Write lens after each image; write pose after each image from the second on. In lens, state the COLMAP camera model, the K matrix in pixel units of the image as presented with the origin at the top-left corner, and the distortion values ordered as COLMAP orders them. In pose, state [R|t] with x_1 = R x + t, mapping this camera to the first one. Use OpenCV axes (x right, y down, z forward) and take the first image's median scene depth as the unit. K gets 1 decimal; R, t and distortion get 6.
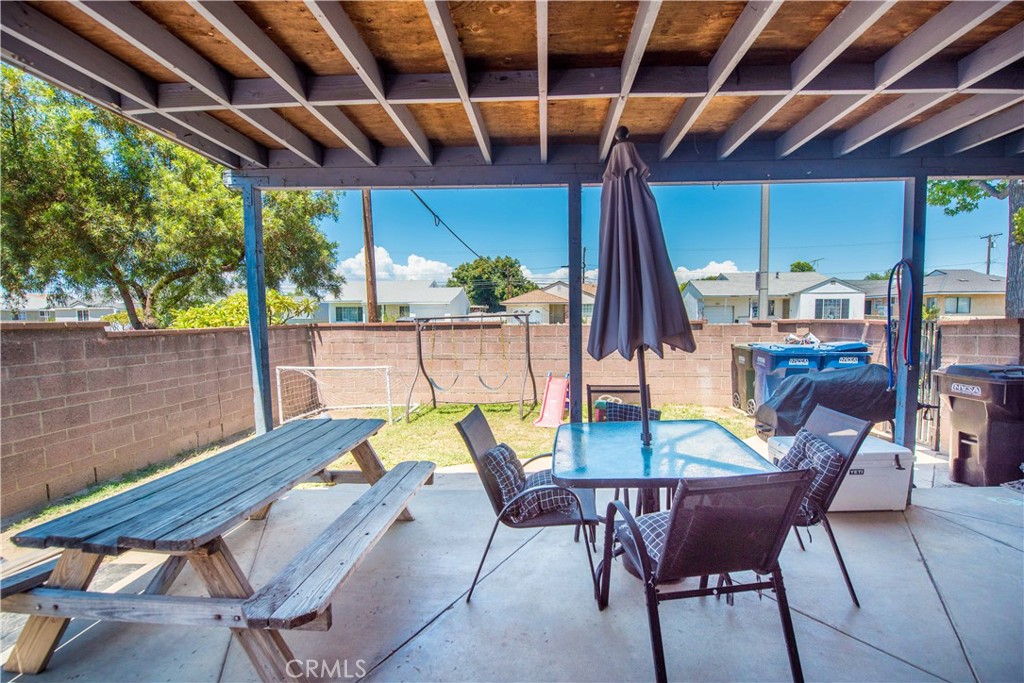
lens RADIAL K [[432.5, 0, 524.6], [0, 432.5, 343.3], [0, 0, 1]] dist [-0.016371, -0.000875]
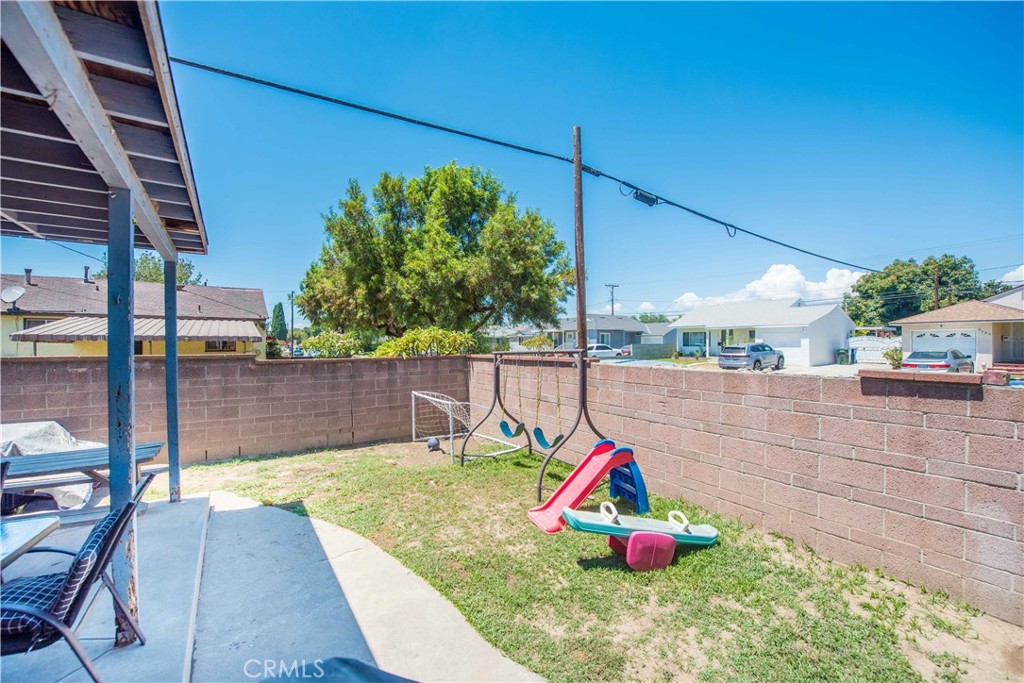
lens RADIAL K [[412.4, 0, 511.9], [0, 412.4, 336.3], [0, 0, 1]] dist [-0.018377, -0.000358]
pose [[0.599454, -0.008846, -0.800360, 0.569440], [-0.047360, 0.997795, -0.046500, -0.065630], [0.799007, 0.065780, 0.597713, 0.607282]]
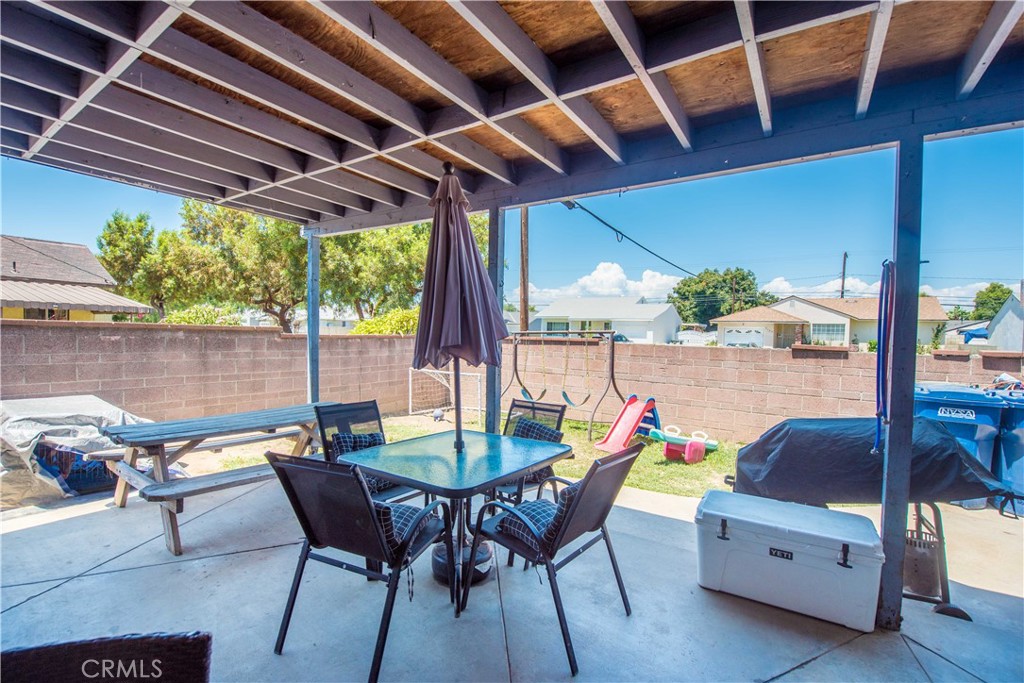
lens RADIAL K [[446.3, 0, 512.0], [0, 446.3, 341.5], [0, 0, 1]] dist [-0.015708, -0.000343]
pose [[0.853734, 0.039776, -0.519189, 0.397048], [-0.062550, 0.997692, -0.026420, -0.006742], [0.516940, 0.055030, 0.854251, 0.049113]]
